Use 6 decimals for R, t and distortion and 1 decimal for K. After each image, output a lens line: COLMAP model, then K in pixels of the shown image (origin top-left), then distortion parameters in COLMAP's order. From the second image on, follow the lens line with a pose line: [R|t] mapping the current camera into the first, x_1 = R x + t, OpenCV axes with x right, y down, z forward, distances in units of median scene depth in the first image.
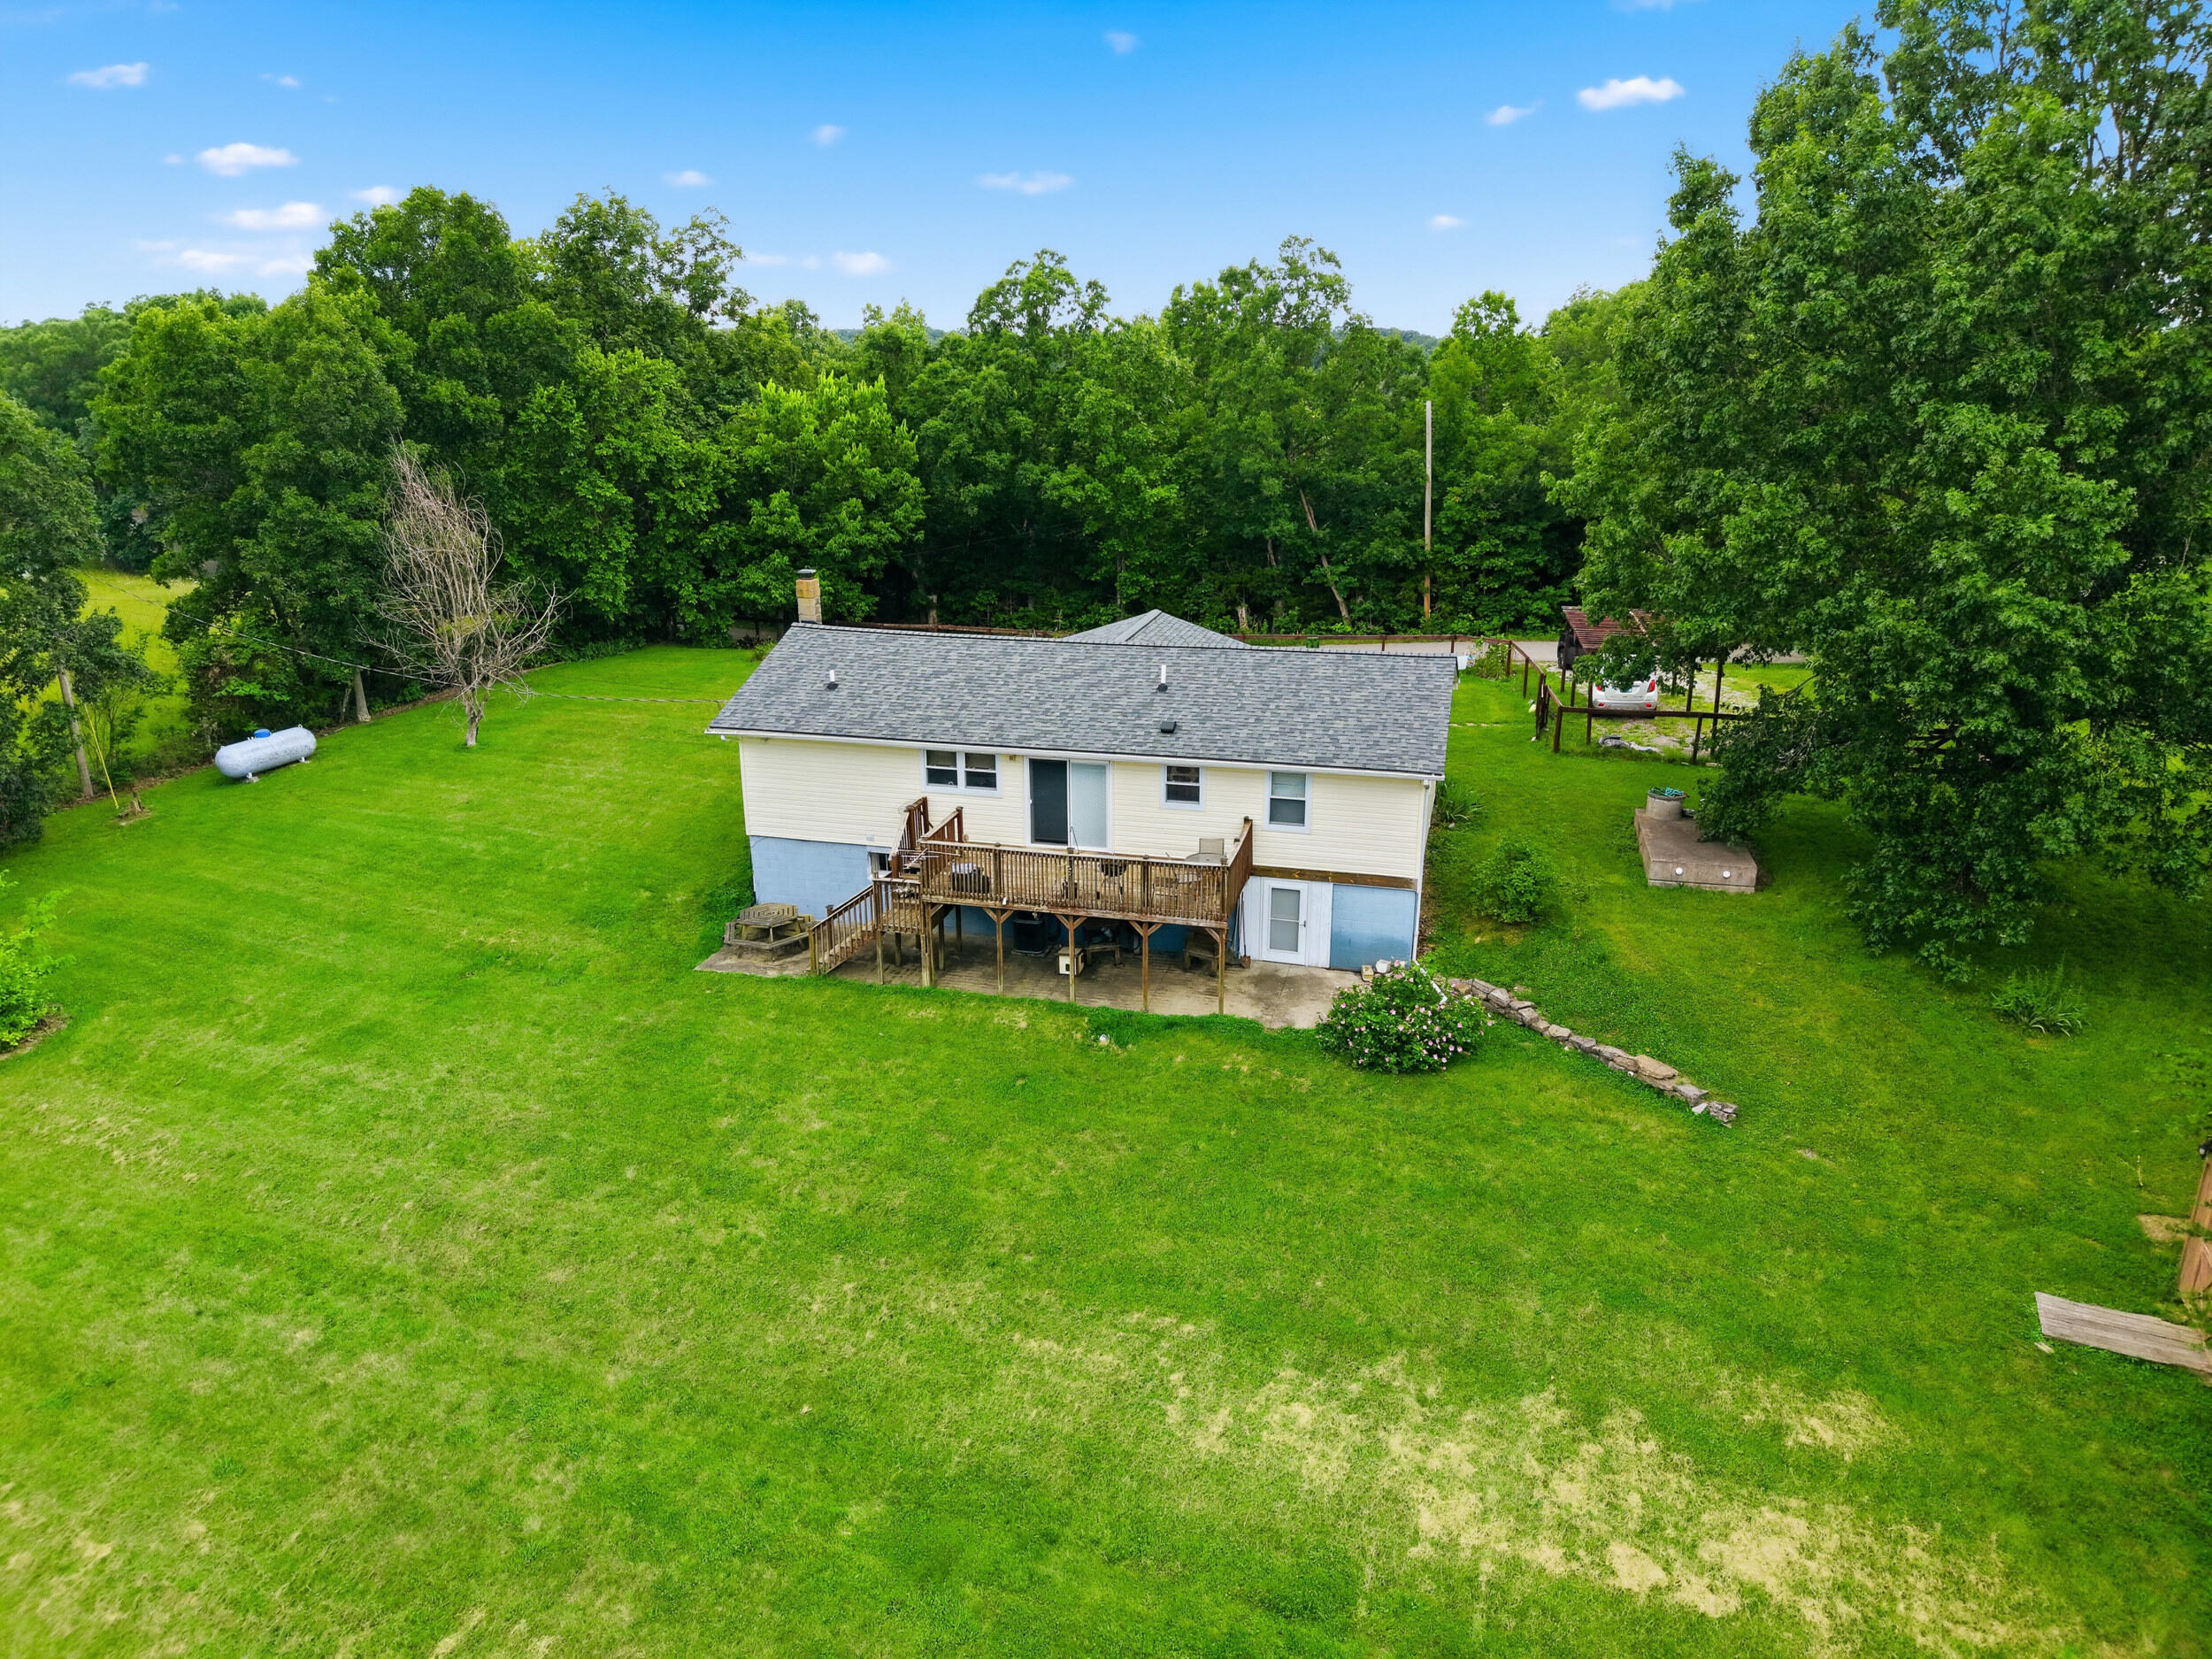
lens RADIAL K [[1538.1, 0, 1093.5], [0, 1538.1, 834.4], [0, 0, 1]] dist [0.025889, -0.021355]
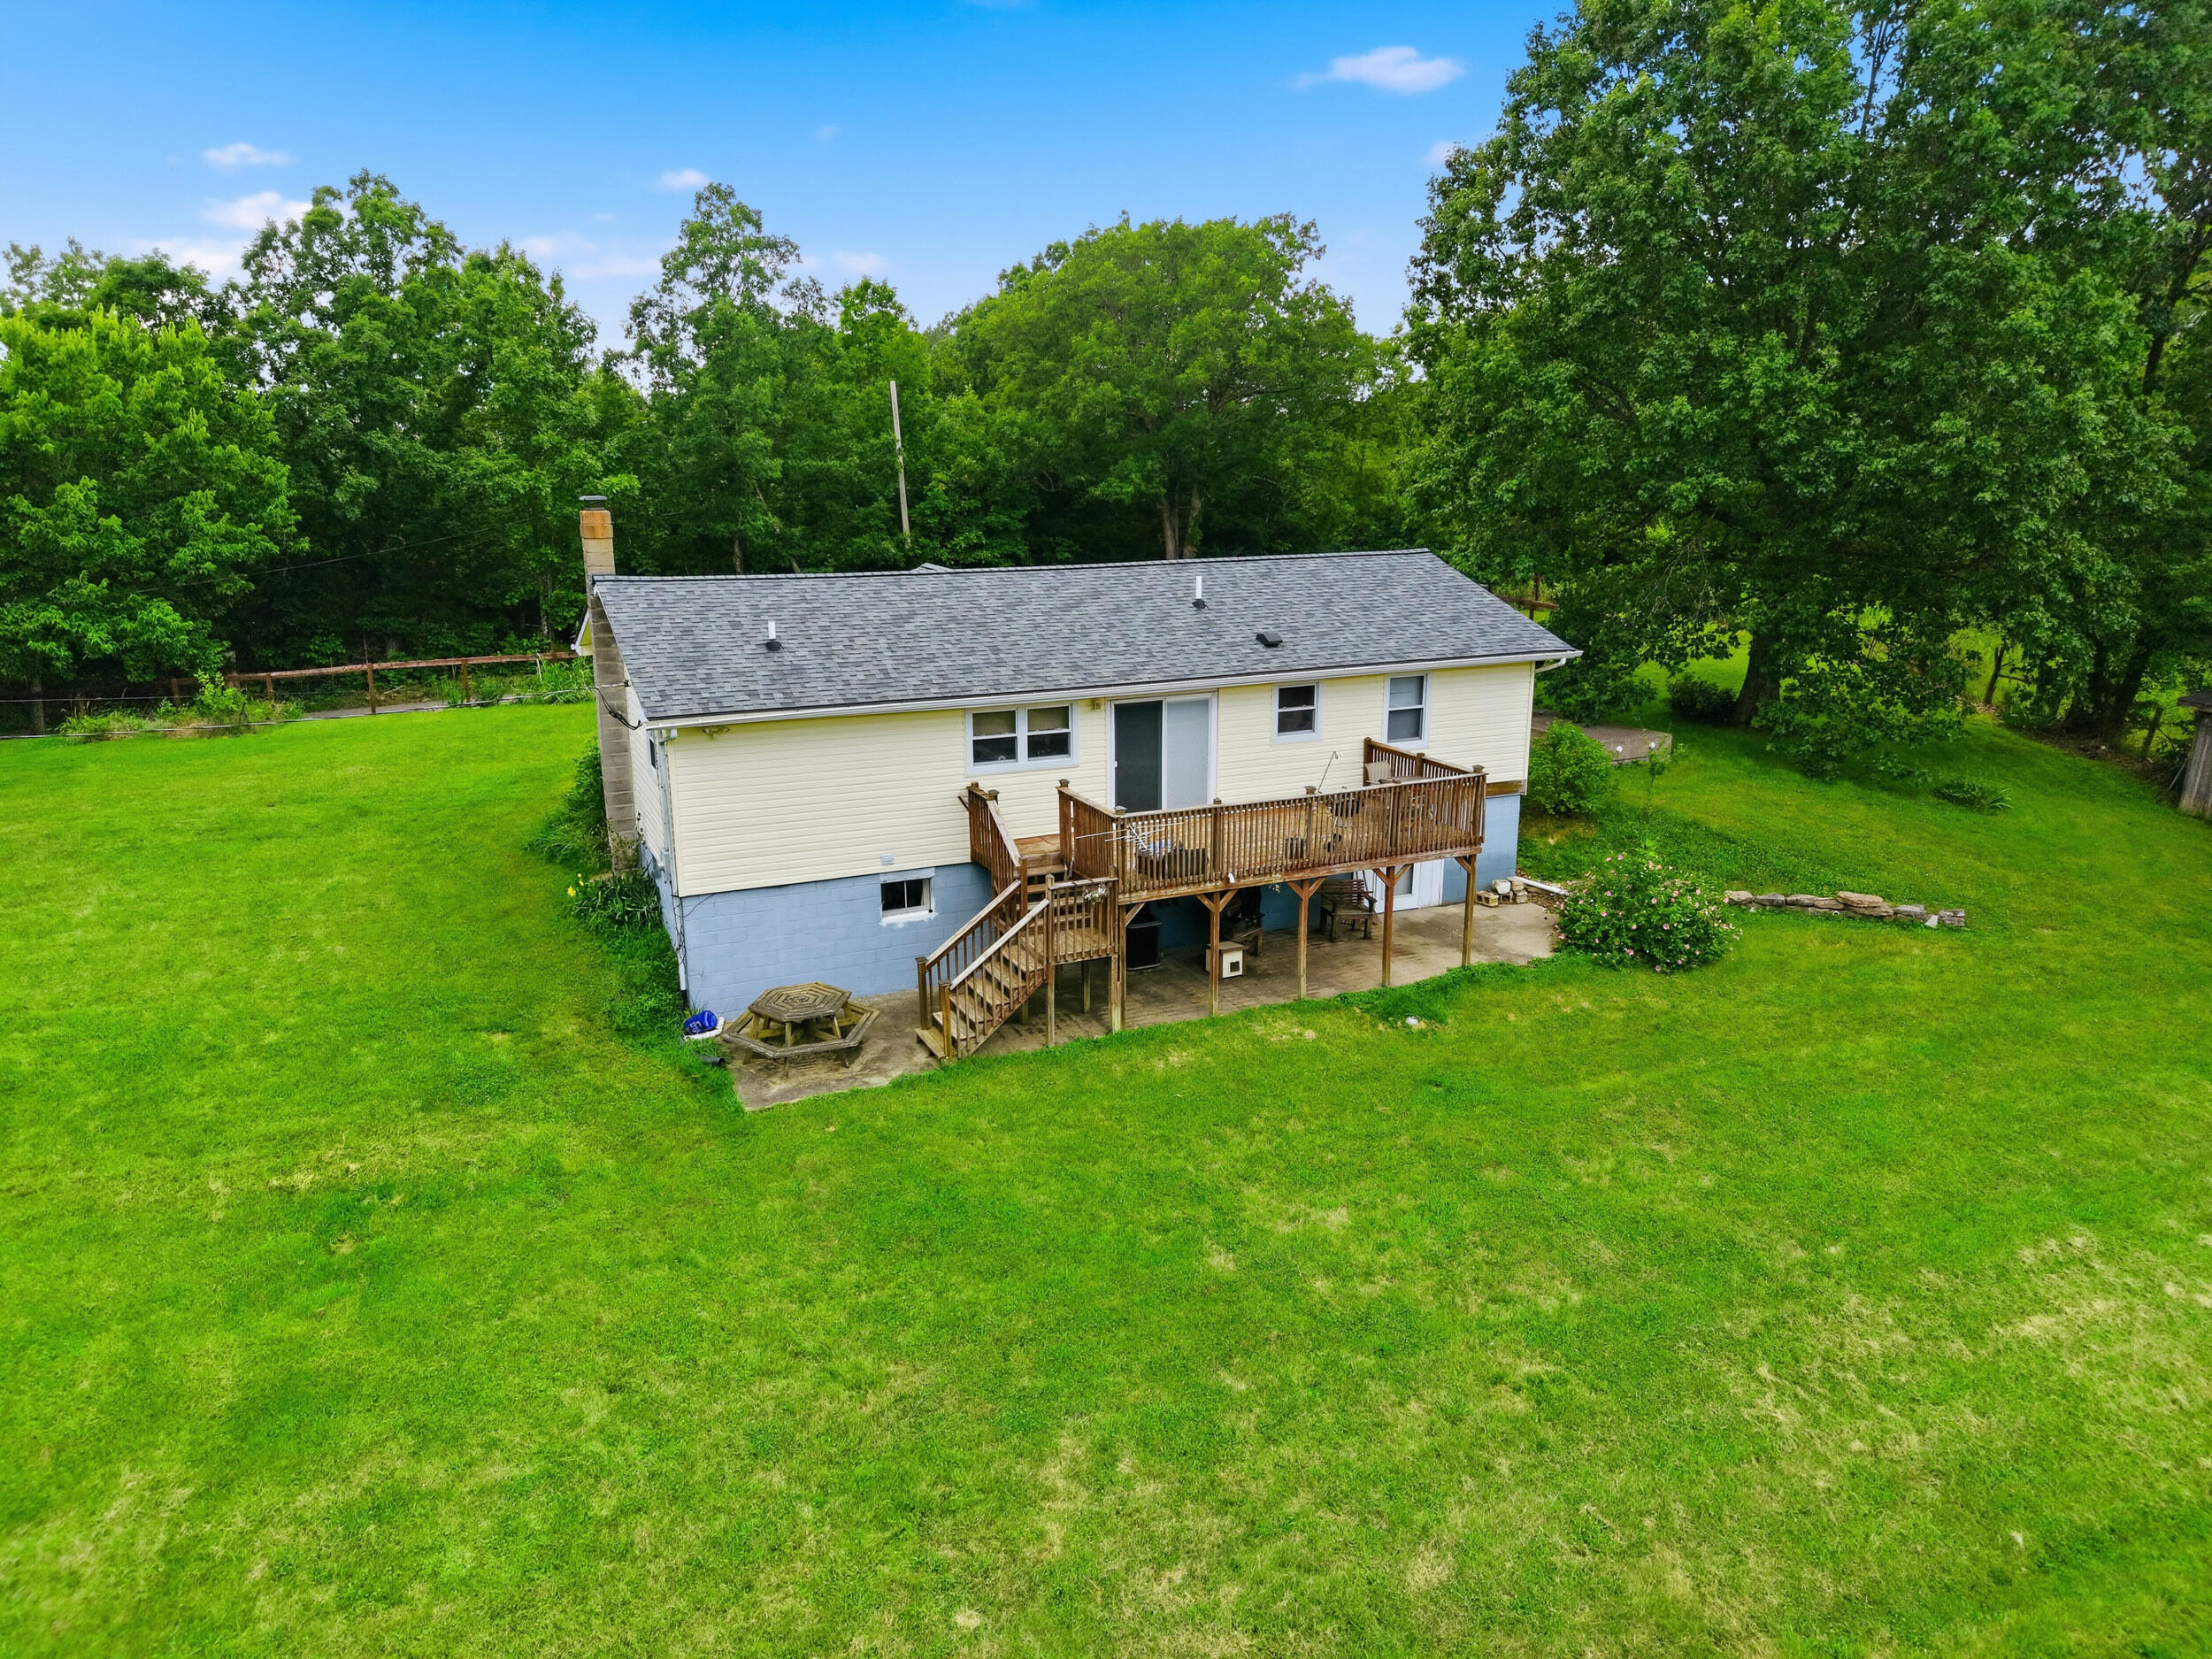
lens RADIAL K [[1538.1, 0, 1107.4], [0, 1538.1, 824.7], [0, 0, 1]] dist [0.025889, -0.021355]
pose [[0.757241, -0.151748, 0.635262, -0.522265], [0.202387, 0.979278, -0.007324, 0.012037], [-0.620987, 0.134115, 0.772262, 0.447600]]
